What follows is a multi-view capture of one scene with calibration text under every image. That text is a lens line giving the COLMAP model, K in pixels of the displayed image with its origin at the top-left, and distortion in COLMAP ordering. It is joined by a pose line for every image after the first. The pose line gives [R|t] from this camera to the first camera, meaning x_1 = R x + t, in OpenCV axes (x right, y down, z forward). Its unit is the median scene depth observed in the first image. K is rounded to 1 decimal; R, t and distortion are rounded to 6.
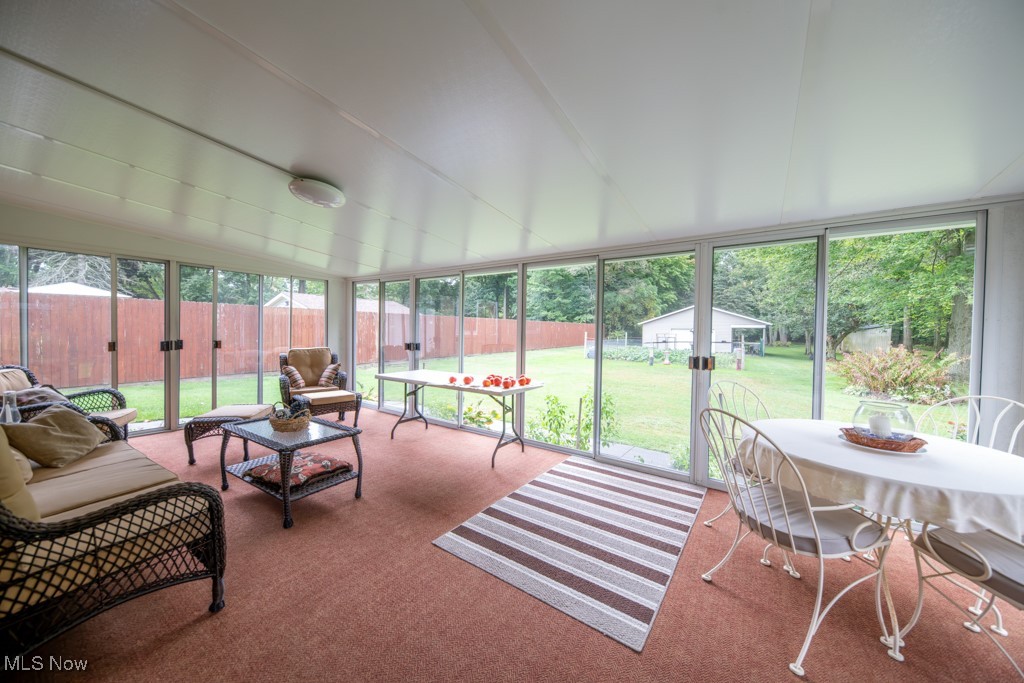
lens RADIAL K [[350.8, 0, 515.4], [0, 350.8, 337.0], [0, 0, 1]] dist [0.011232, -0.005691]
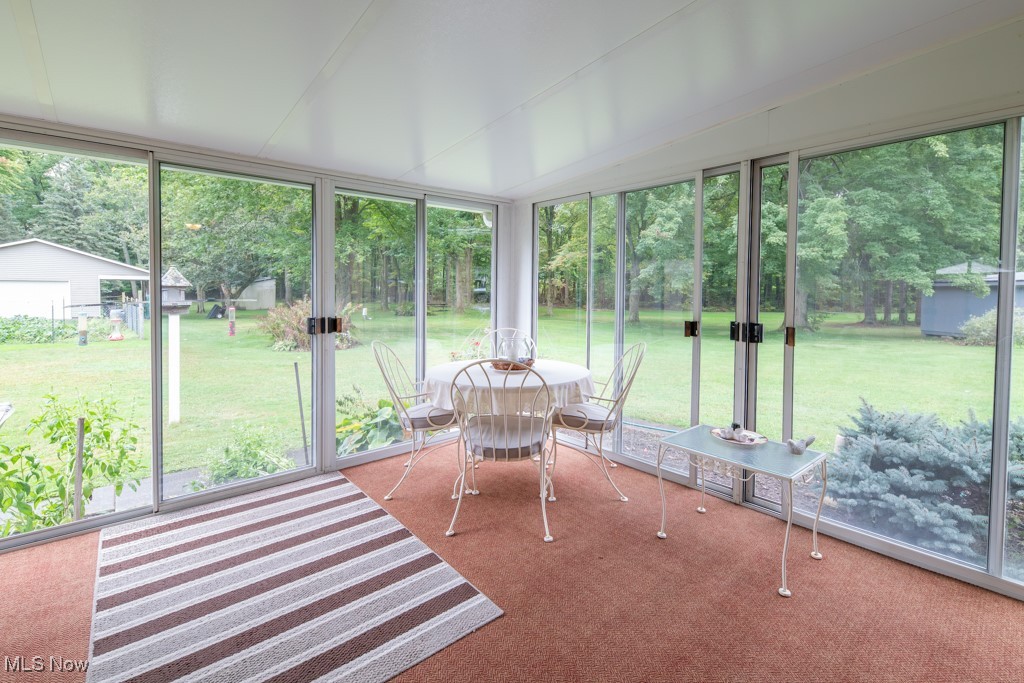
lens RADIAL K [[459.1, 0, 513.6], [0, 459.1, 303.6], [0, 0, 1]] dist [0.002533, -0.000037]
pose [[0.257813, -0.042156, 0.965275, -0.412039], [0.017870, 0.999085, 0.038860, -0.010779], [-0.966030, 0.007231, 0.258331, 0.308998]]
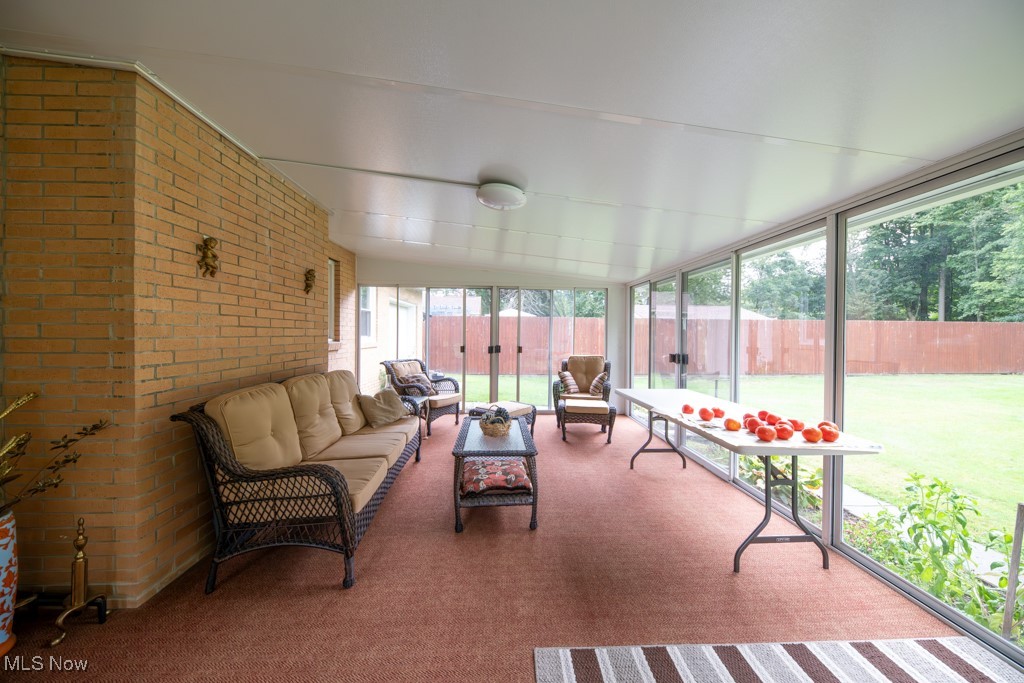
lens RADIAL K [[350.8, 0, 515.4], [0, 350.8, 337.0], [0, 0, 1]] dist [0.011232, -0.005691]
pose [[0.612838, -0.001842, -0.790206, 0.210068], [-0.017182, 0.999730, -0.015656, -0.006301], [0.790022, 0.023172, 0.612641, 0.402693]]
